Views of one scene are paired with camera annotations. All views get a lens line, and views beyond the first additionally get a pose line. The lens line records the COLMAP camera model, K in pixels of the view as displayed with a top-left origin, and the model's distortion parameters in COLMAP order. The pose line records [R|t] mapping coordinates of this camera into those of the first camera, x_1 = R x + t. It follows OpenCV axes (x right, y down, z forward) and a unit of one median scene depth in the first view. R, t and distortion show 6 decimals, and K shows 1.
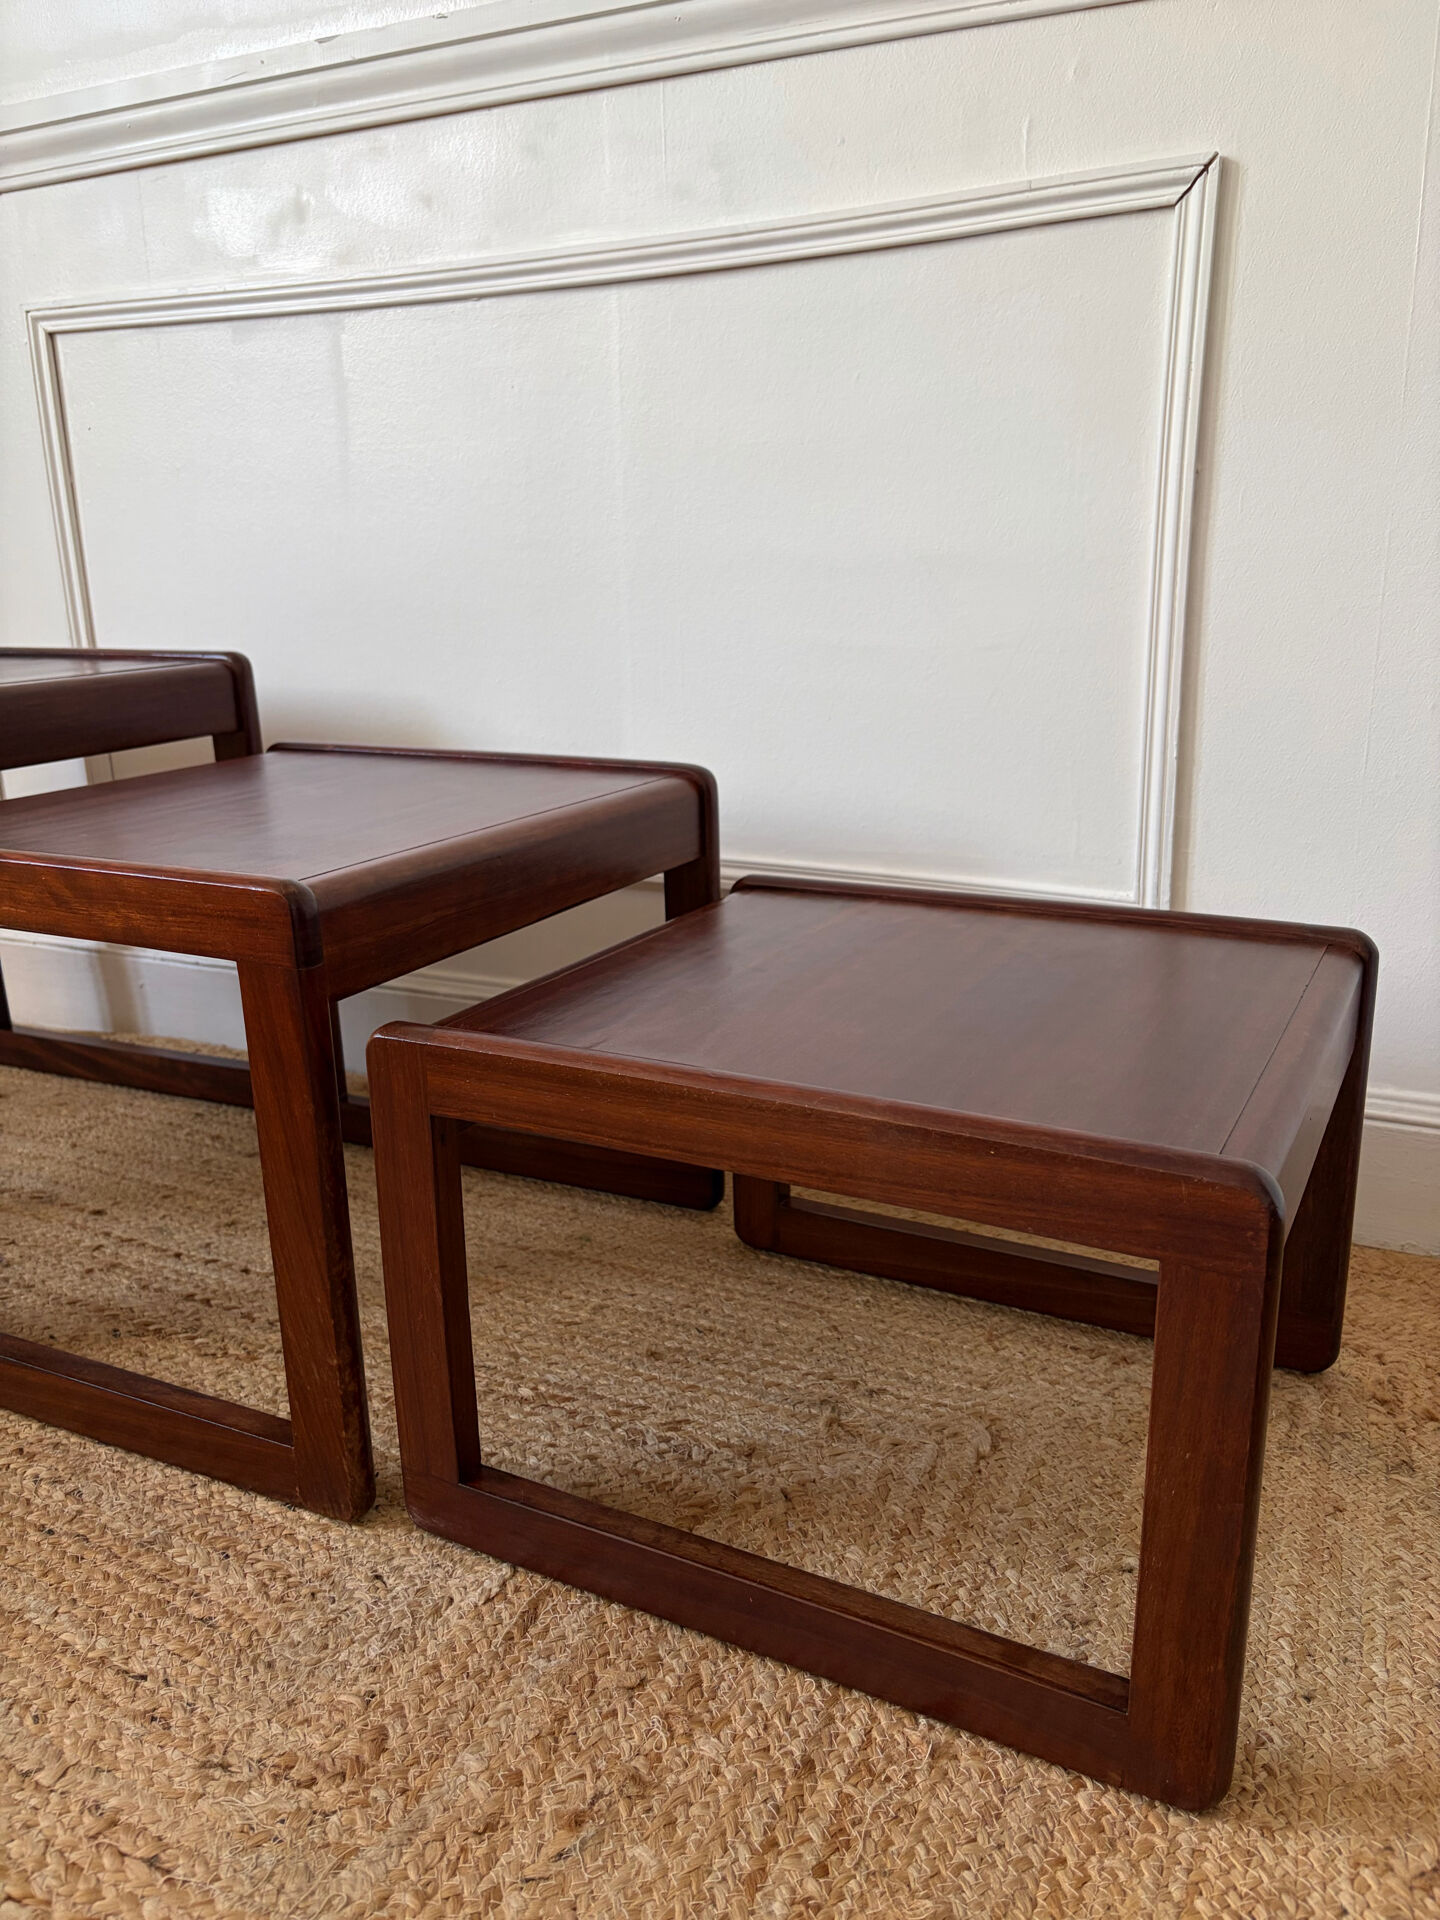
lens RADIAL K [[1458.9, 0, 730.6], [0, 1458.9, 965.8], [0, 0, 1]] dist [0.062210, -0.080319]
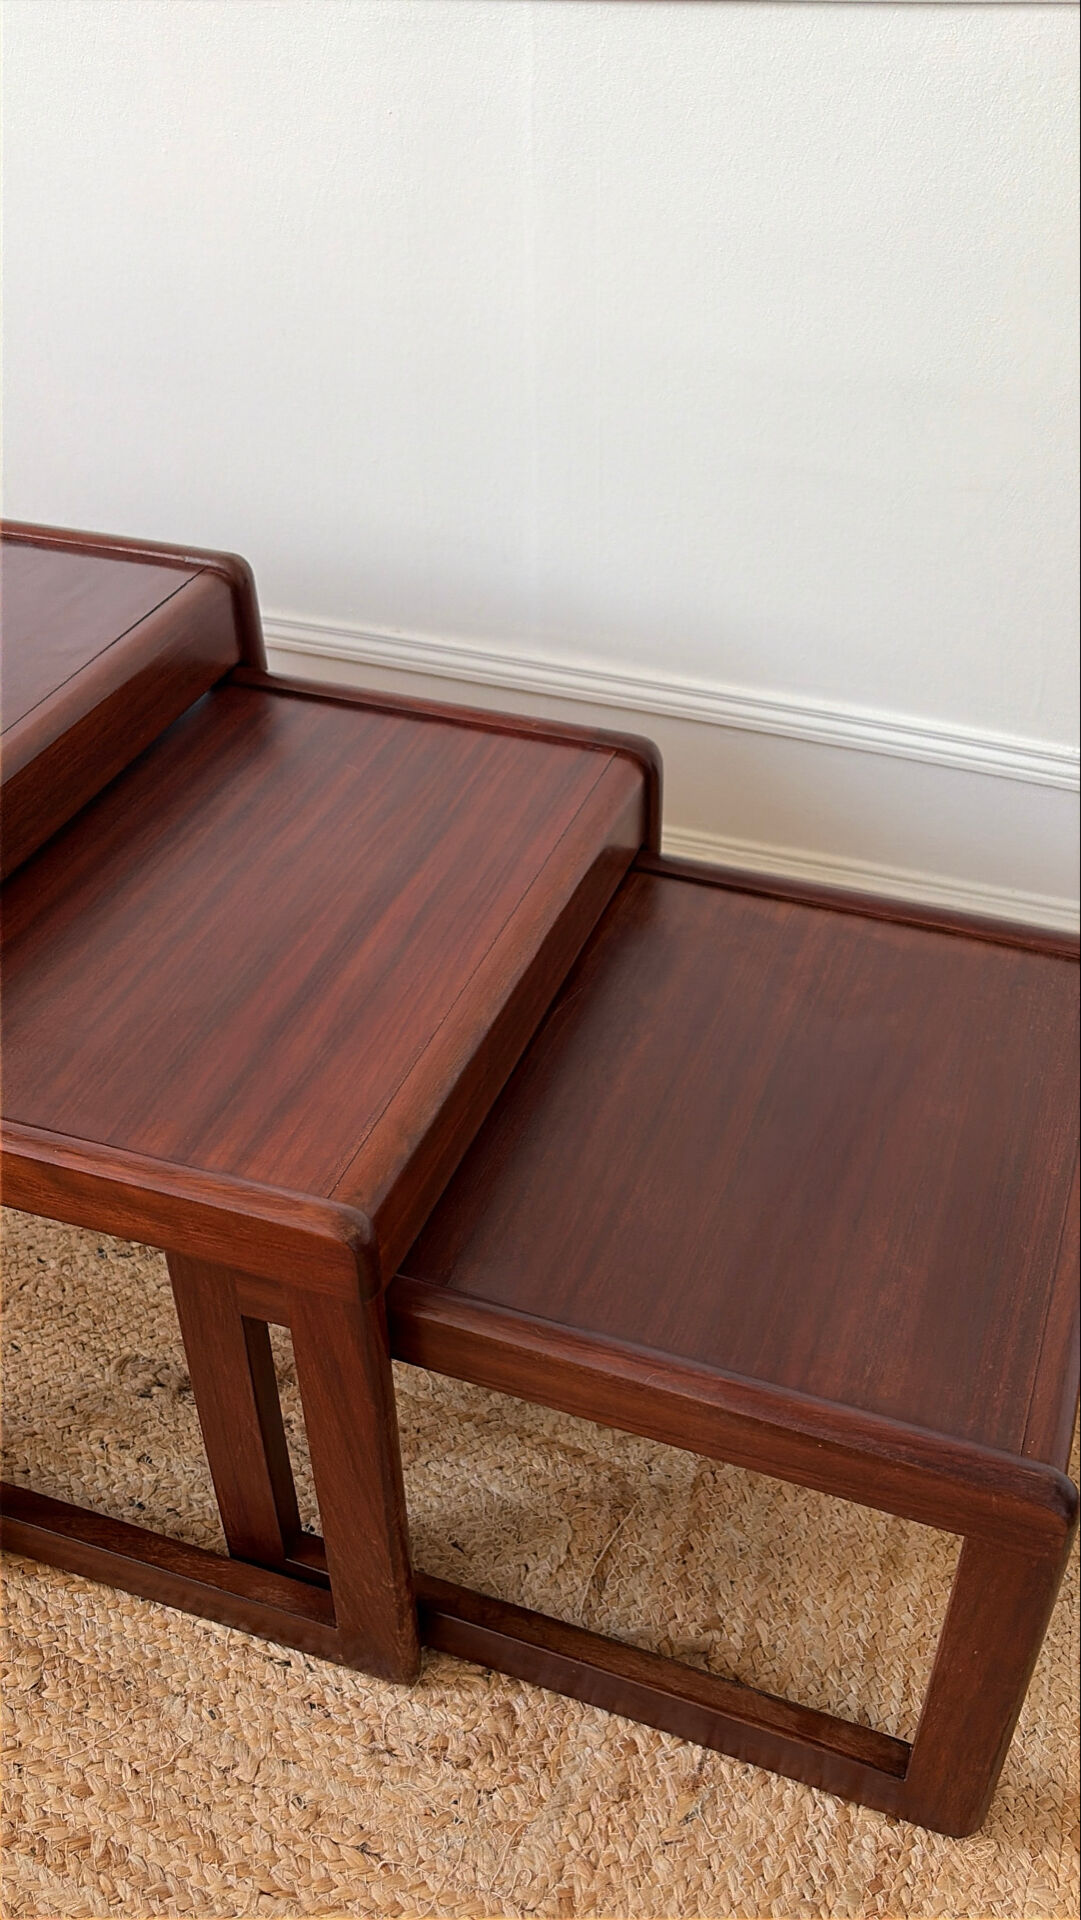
lens RADIAL K [[1659.3, 0, 541.0], [0, 1659.3, 962.6], [0, 0, 1]] dist [0.004422, 0.023905]
pose [[0.996913, -0.040563, 0.067226, -0.254190], [0.013571, 0.932344, 0.361318, -0.497265], [-0.077334, -0.359290, 0.930016, -0.044660]]
